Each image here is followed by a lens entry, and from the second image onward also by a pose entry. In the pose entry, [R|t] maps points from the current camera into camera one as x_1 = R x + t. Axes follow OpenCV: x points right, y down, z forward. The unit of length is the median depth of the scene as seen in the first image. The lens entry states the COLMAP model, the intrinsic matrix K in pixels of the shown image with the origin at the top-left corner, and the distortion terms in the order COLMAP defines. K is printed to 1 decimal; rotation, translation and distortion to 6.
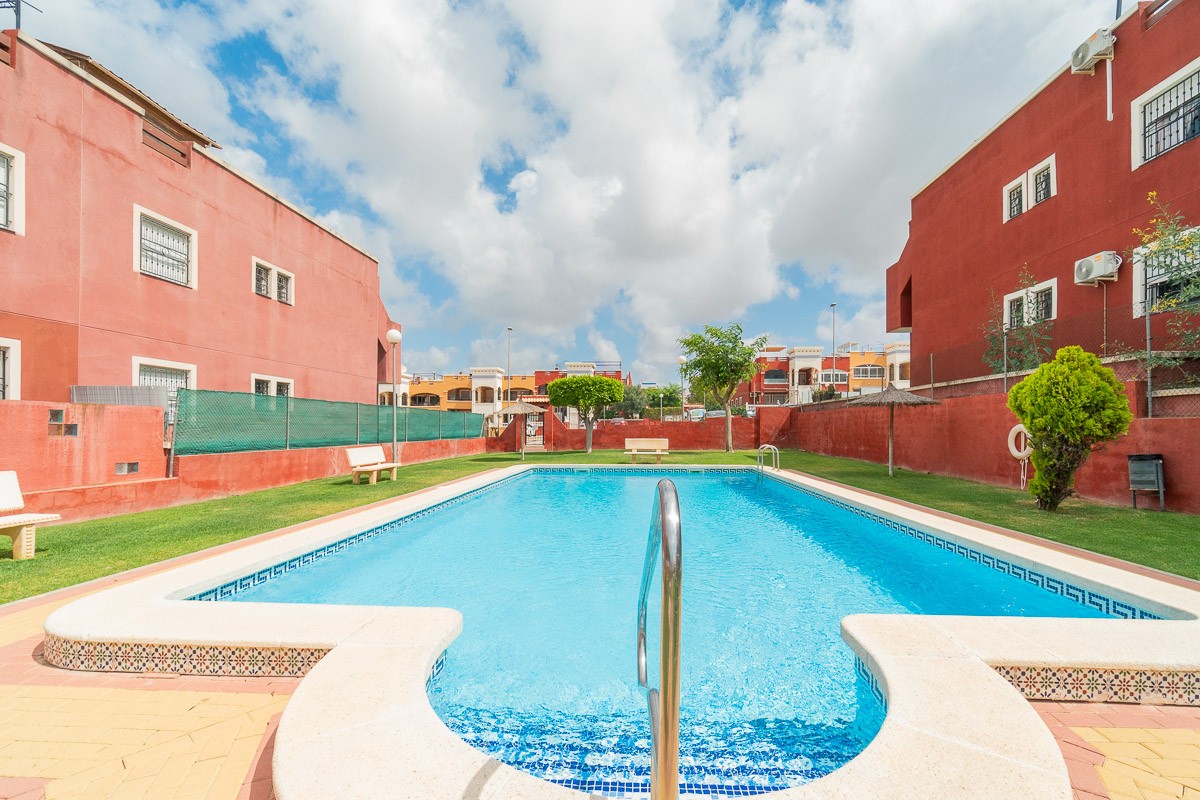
lens RADIAL K [[534.0, 0, 598.4], [0, 534.0, 420.5], [0, 0, 1]] dist [-0.003822, -0.000162]
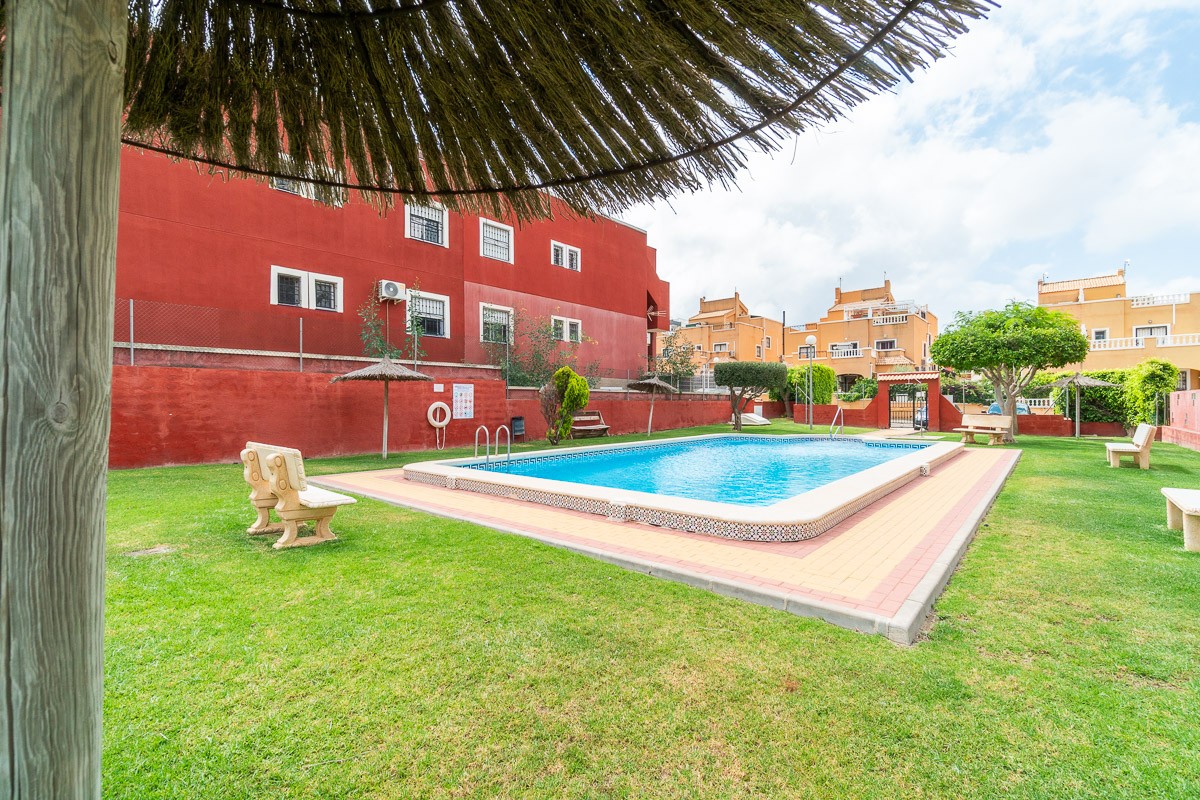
lens RADIAL K [[544.0, 0, 615.3], [0, 544.0, 403.9], [0, 0, 1]] dist [0.001999, 0.000015]
pose [[-0.826413, 0.004771, 0.563044, -0.351369], [-0.002194, 0.999929, -0.011692, 0.026144], [-0.563060, -0.010897, -0.826344, 1.821255]]
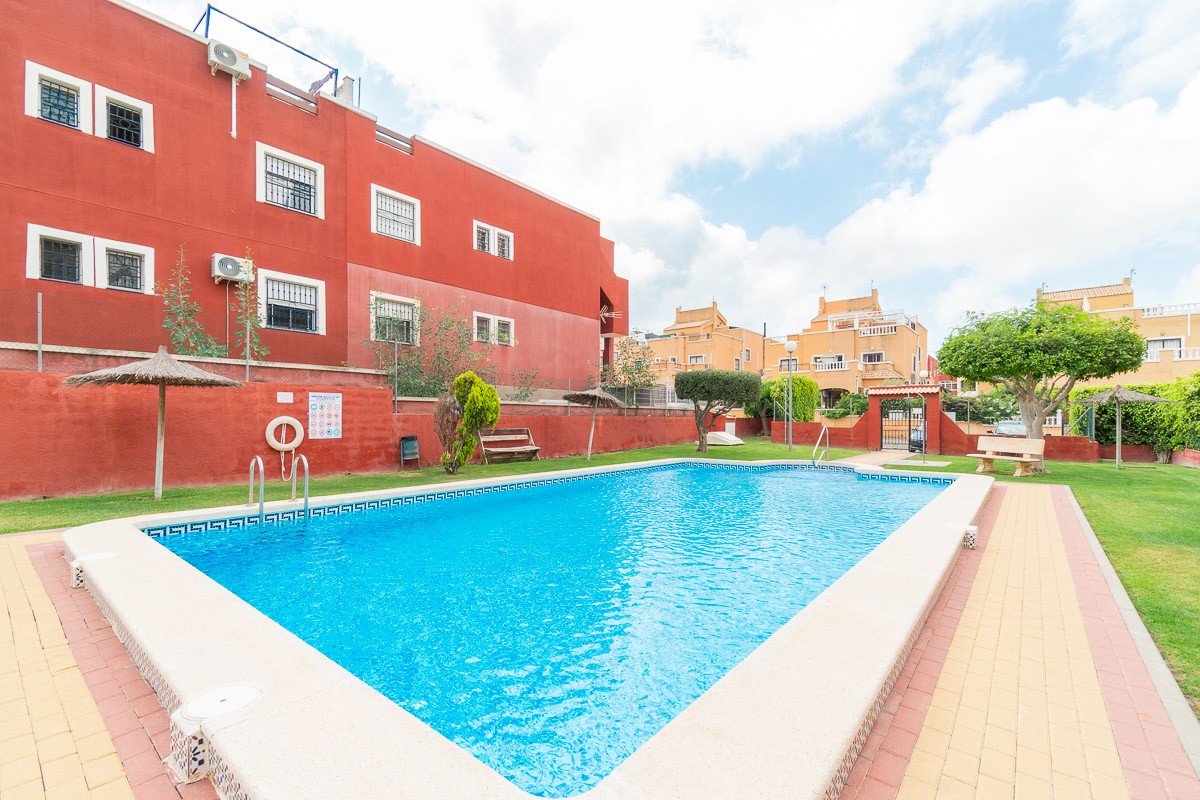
lens RADIAL K [[534.0, 0, 598.4], [0, 534.0, 420.5], [0, 0, 1]] dist [-0.003822, -0.000162]
pose [[-0.823067, -0.002991, 0.567936, -0.264588], [-0.009151, 0.999926, -0.007997, 0.016542], [-0.567870, -0.011779, -0.823034, 1.435629]]
